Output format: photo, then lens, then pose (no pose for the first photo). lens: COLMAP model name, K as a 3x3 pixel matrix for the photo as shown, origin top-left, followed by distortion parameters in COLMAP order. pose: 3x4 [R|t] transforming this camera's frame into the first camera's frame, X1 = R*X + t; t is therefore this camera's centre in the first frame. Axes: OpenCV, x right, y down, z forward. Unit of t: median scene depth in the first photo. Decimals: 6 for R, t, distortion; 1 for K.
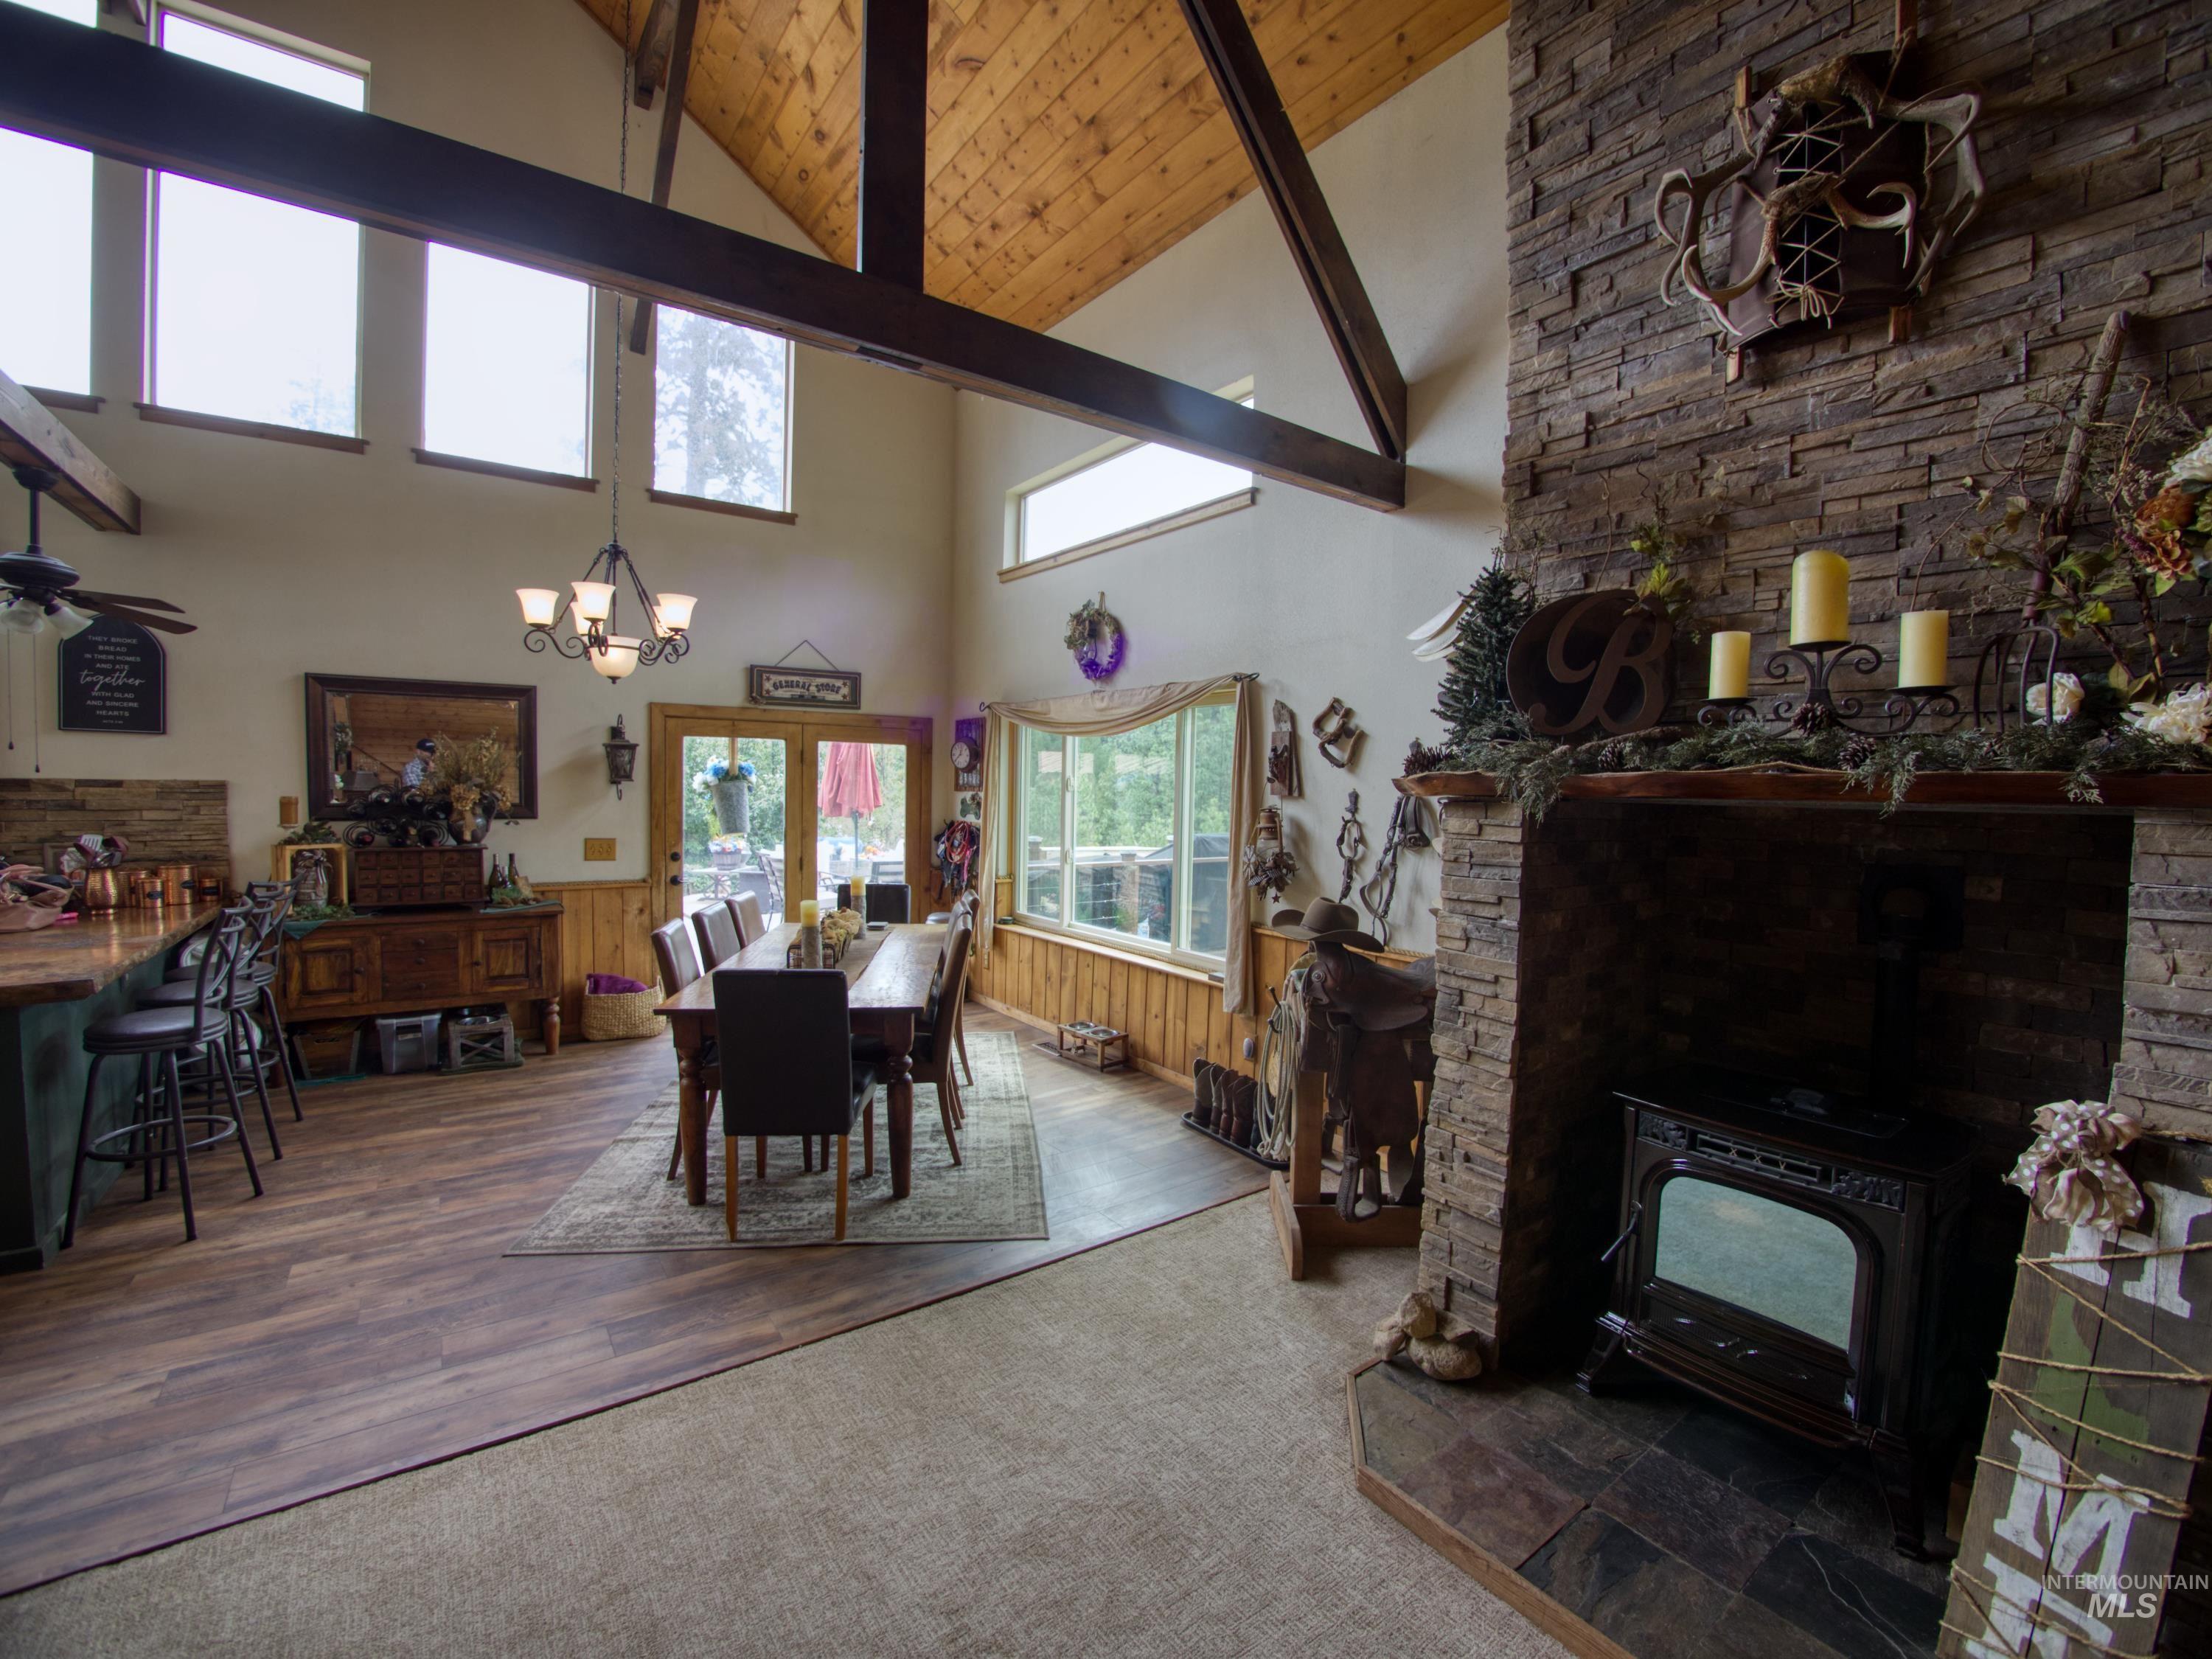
lens RADIAL K [[927.2, 0, 1115.6], [0, 927.2, 831.5], [0, 0, 1]] dist [-0.058122, 0.008371]
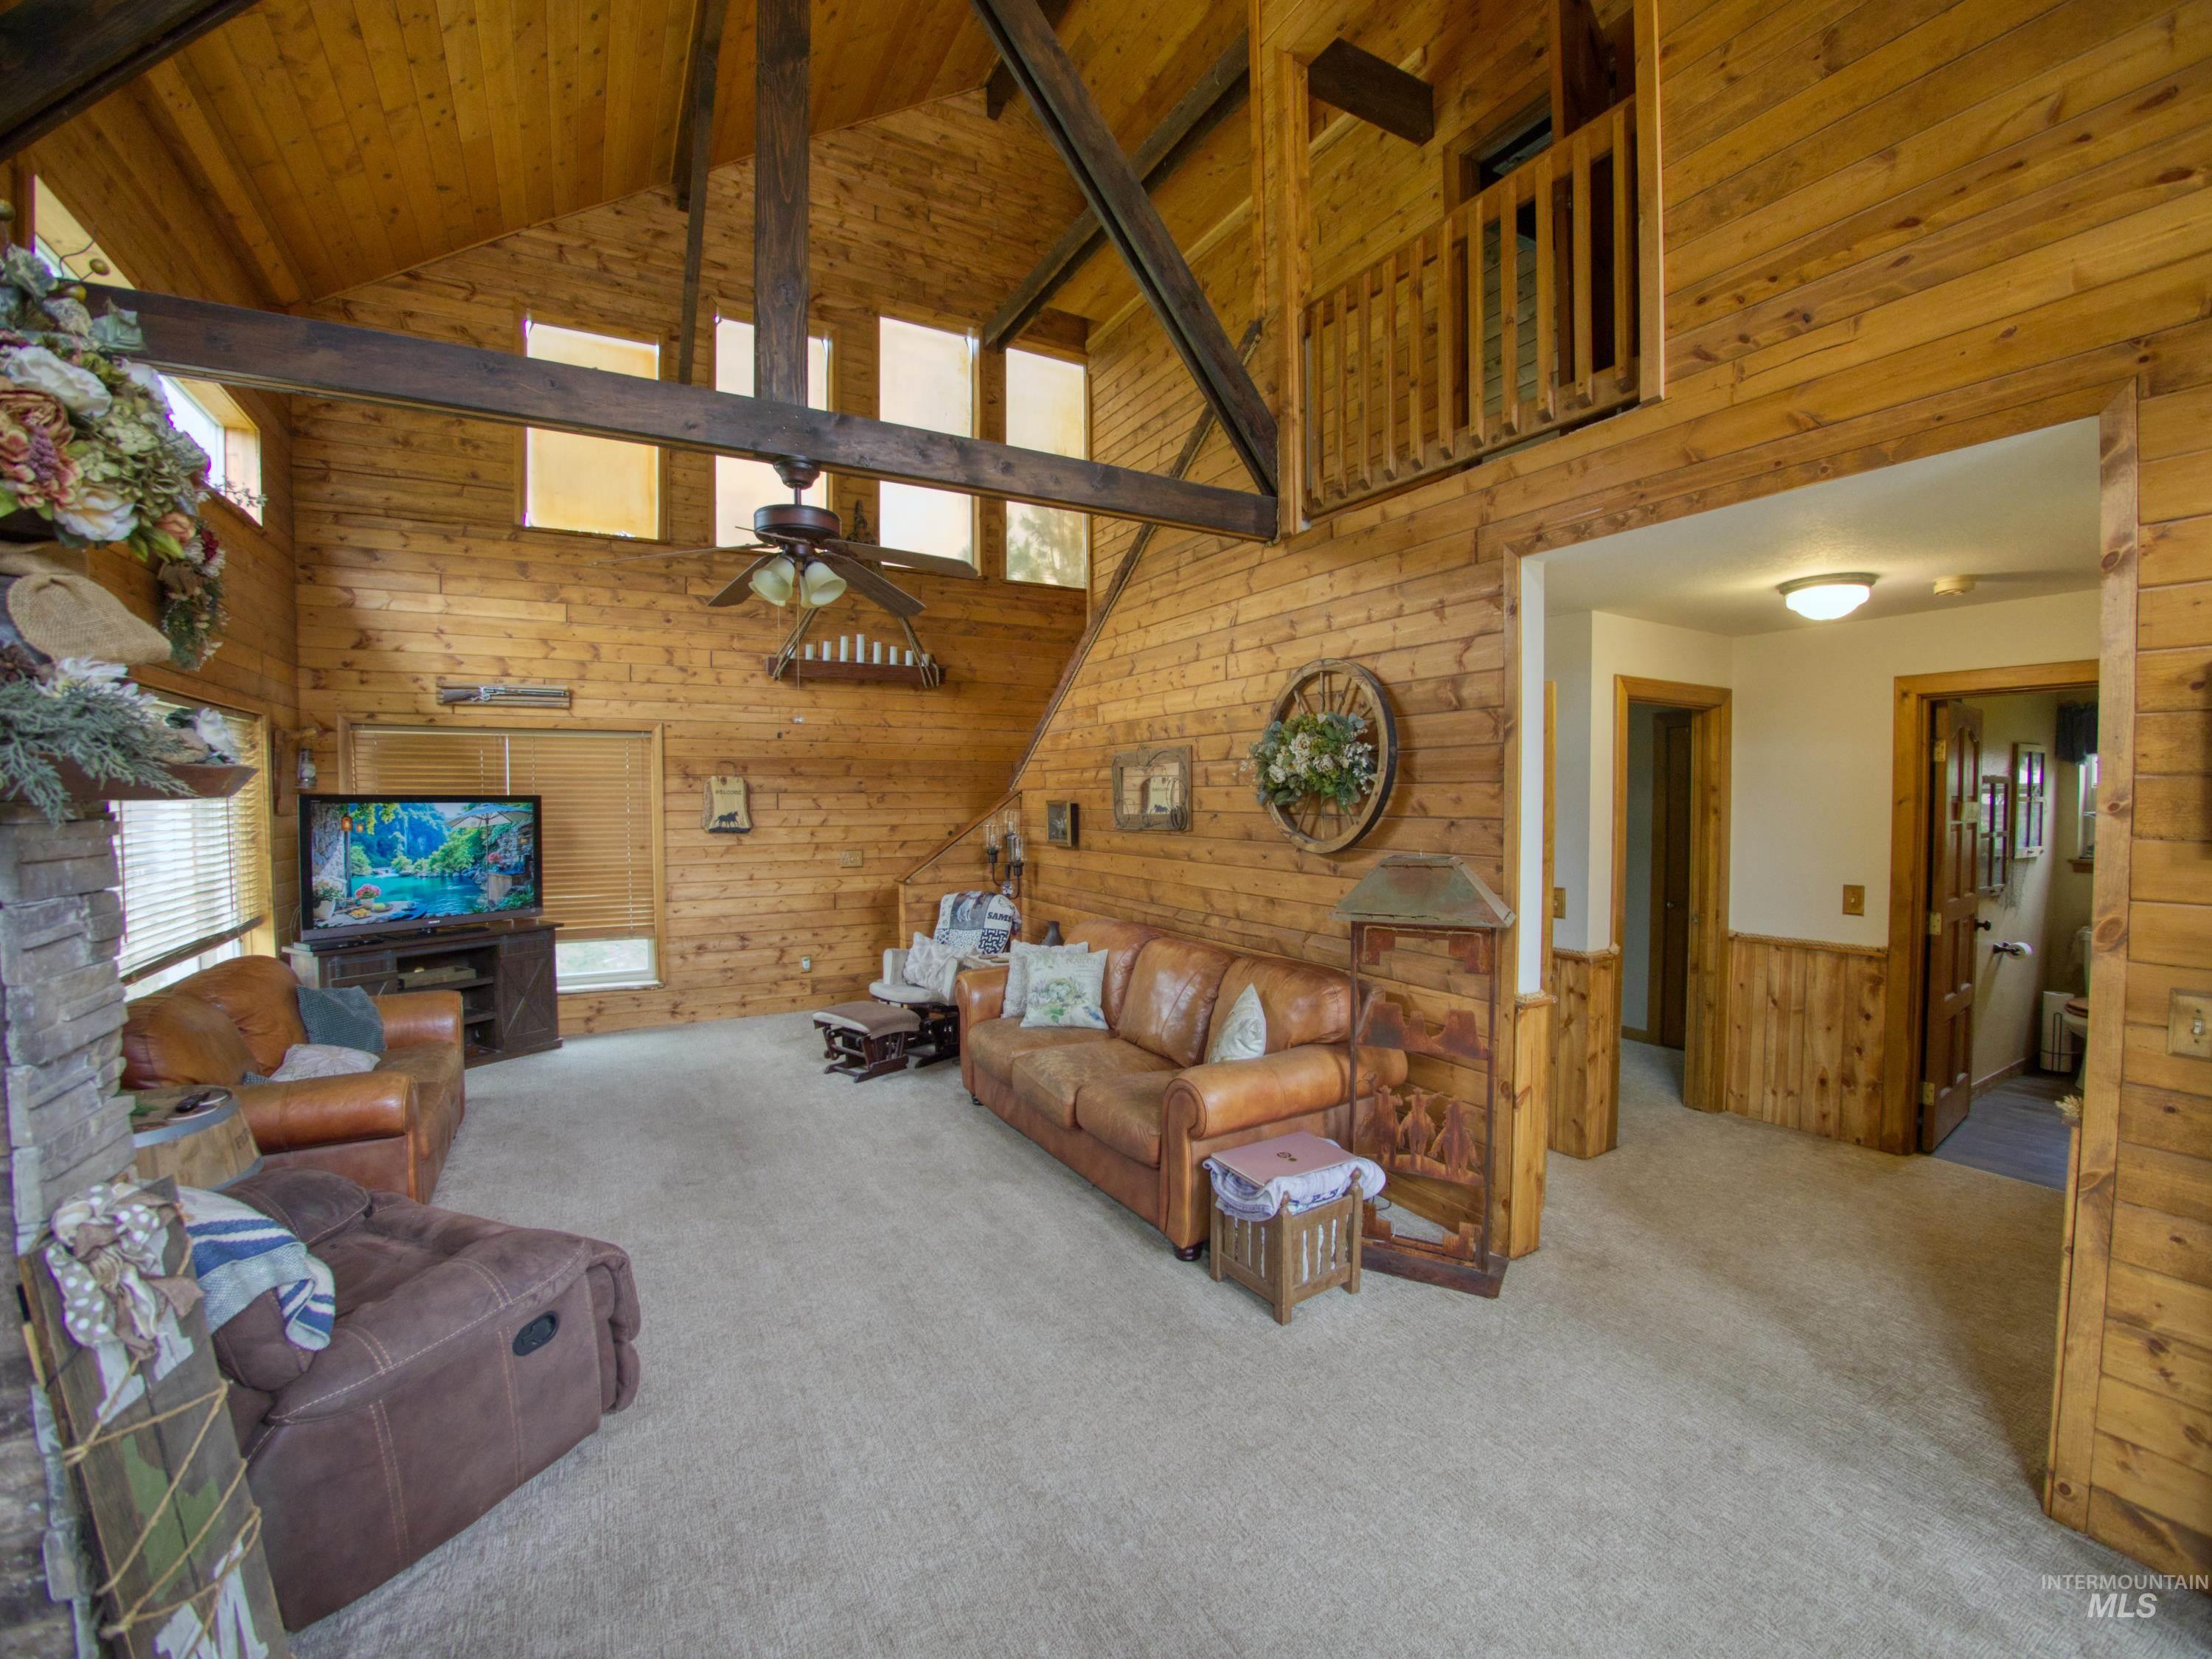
lens RADIAL K [[927.2, 0, 1114.5], [0, 927.2, 829.3], [0, 0, 1]] dist [-0.058122, 0.008371]
pose [[-0.992397, -0.020607, 0.121339, 0.050956], [-0.010192, 0.996257, 0.085838, -0.027353], [-0.122653, 0.083949, -0.988893, 0.557203]]
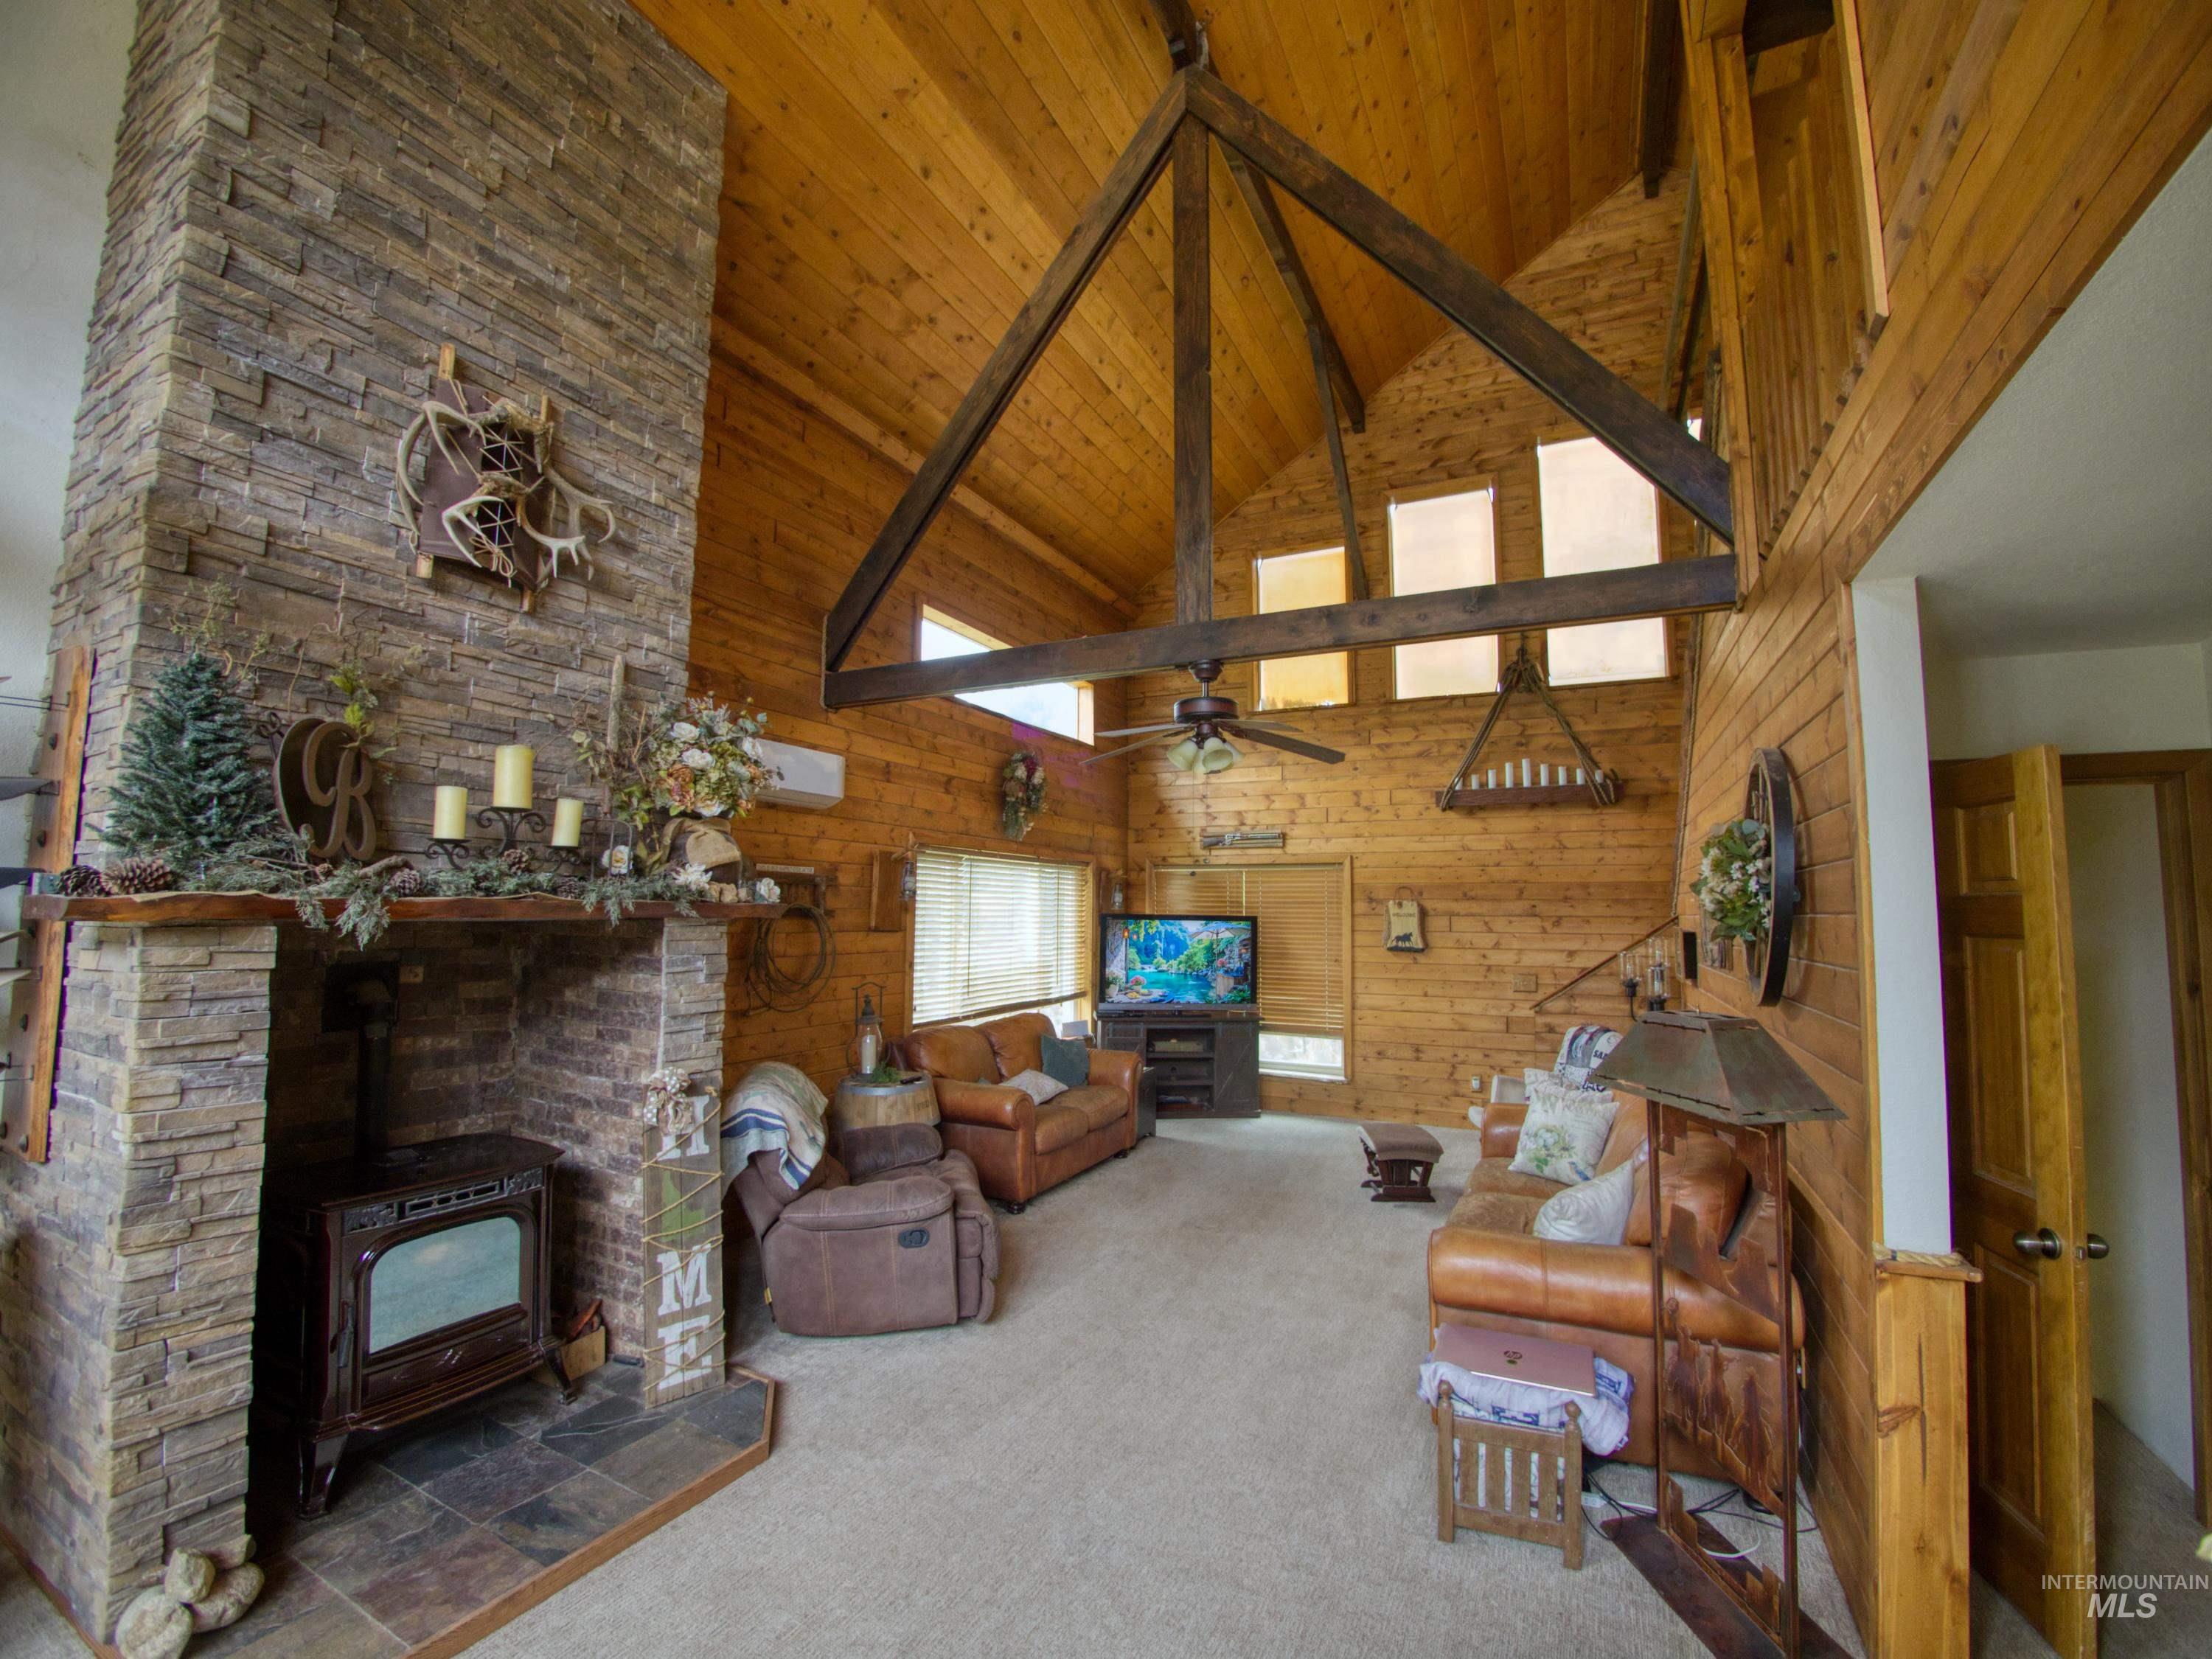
lens RADIAL K [[927.2, 0, 1122.7], [0, 927.2, 833.1], [0, 0, 1]] dist [-0.058122, 0.008371]
pose [[-0.453239, 0.053204, 0.889800, -0.423184], [0.024604, 0.998584, -0.047176, -0.034558], [-0.891049, 0.000511, -0.453906, 0.352414]]
